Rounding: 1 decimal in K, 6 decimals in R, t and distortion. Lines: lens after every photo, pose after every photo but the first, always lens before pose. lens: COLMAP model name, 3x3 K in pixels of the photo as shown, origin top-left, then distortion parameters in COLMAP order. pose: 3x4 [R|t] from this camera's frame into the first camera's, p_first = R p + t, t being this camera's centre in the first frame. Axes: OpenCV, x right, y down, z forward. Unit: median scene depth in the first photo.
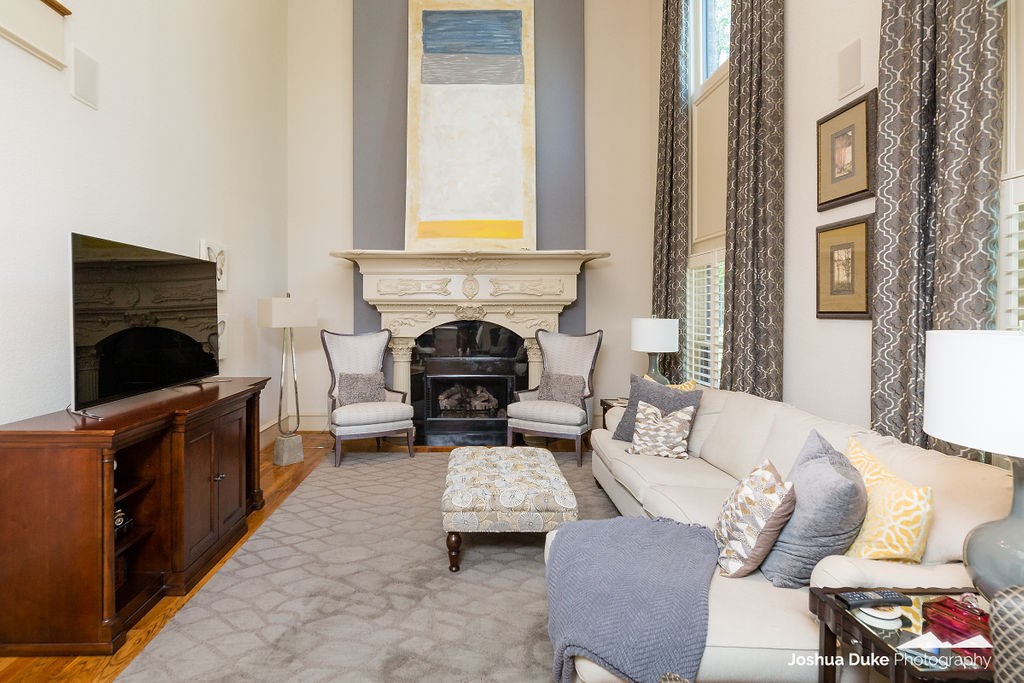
lens RADIAL K [[518.2, 0, 444.8], [0, 518.2, 317.6], [0, 0, 1]] dist [0.001173, -0.000322]
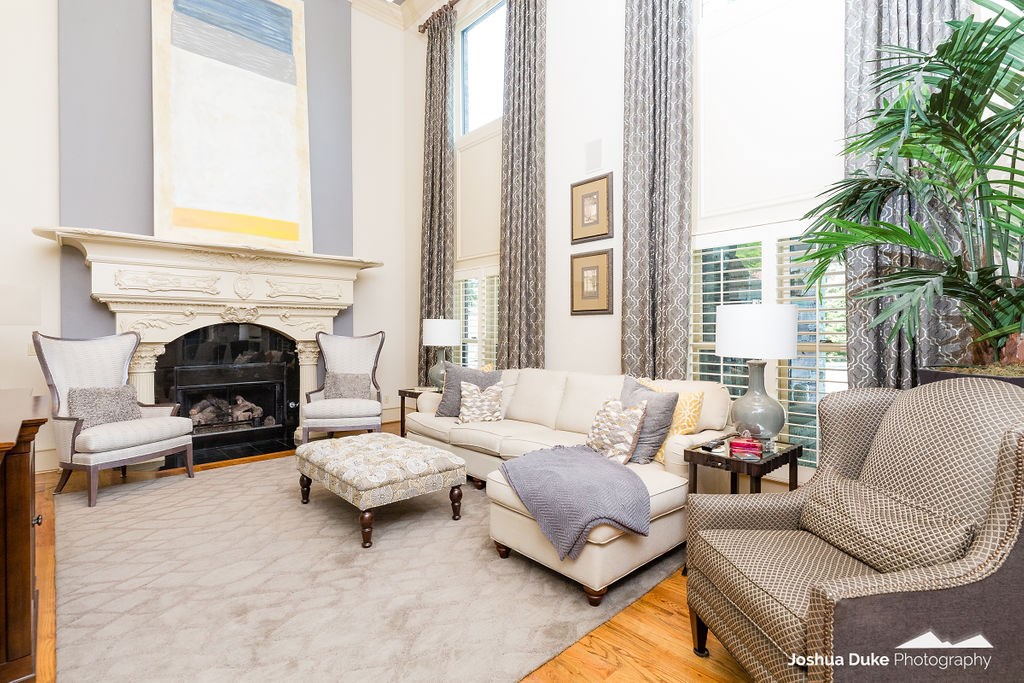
lens RADIAL K [[492.9, 0, 499.2], [0, 492.9, 336.2], [0, 0, 1]] dist [0.000001, -0.000876]
pose [[0.740641, -0.006122, 0.671873, -0.207122], [0.004361, 0.999981, 0.004304, 0.028482], [-0.671887, -0.000257, 0.740654, 0.040552]]
